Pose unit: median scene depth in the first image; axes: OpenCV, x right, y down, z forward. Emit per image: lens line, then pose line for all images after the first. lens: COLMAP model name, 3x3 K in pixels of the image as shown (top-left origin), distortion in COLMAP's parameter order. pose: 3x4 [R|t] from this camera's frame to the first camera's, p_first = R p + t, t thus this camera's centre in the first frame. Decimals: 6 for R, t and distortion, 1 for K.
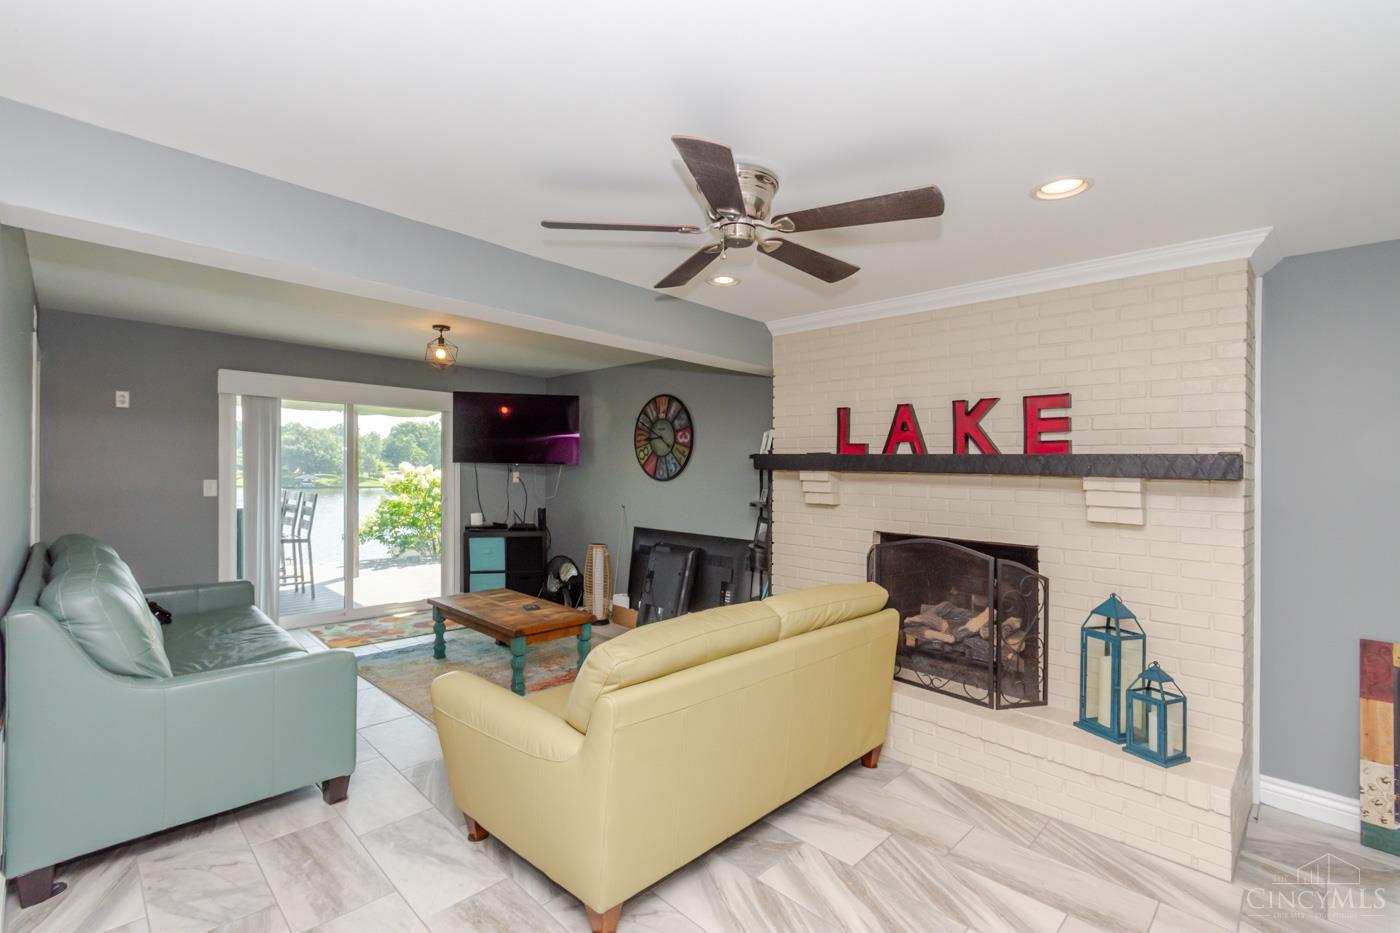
lens RADIAL K [[628.0, 0, 699.4], [0, 628.0, 452.9], [0, 0, 1]] dist [-0.001374, -0.001183]
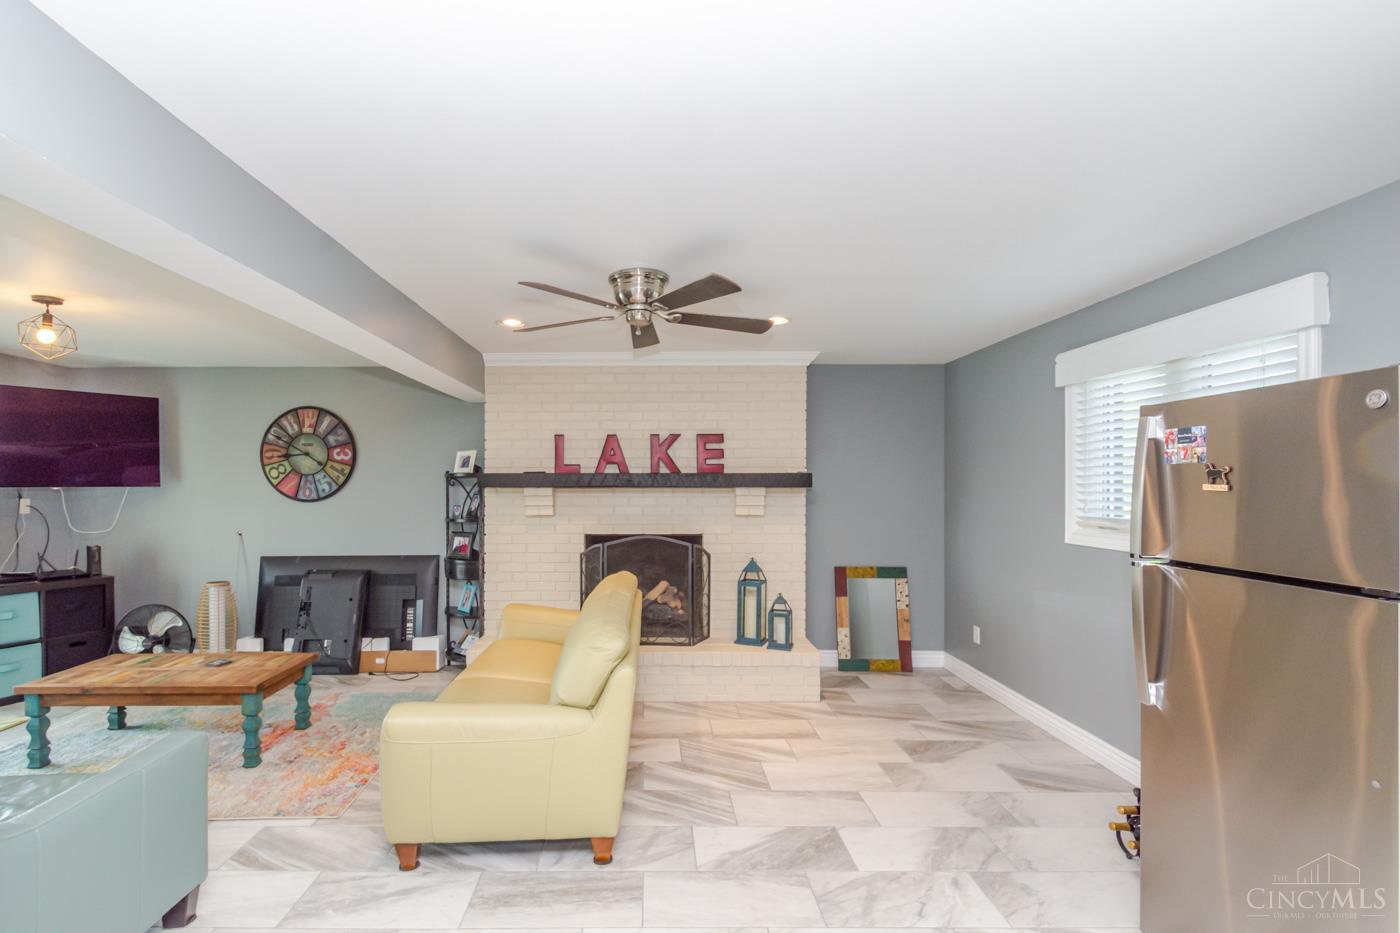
lens RADIAL K [[628.0, 0, 653.3], [0, 628.0, 463.6], [0, 0, 1]] dist [-0.001374, -0.001183]
pose [[0.706125, -0.000861, 0.708087, -0.456225], [-0.001013, 0.999997, 0.002226, -0.017258], [-0.708086, -0.002289, 0.706122, 0.013942]]
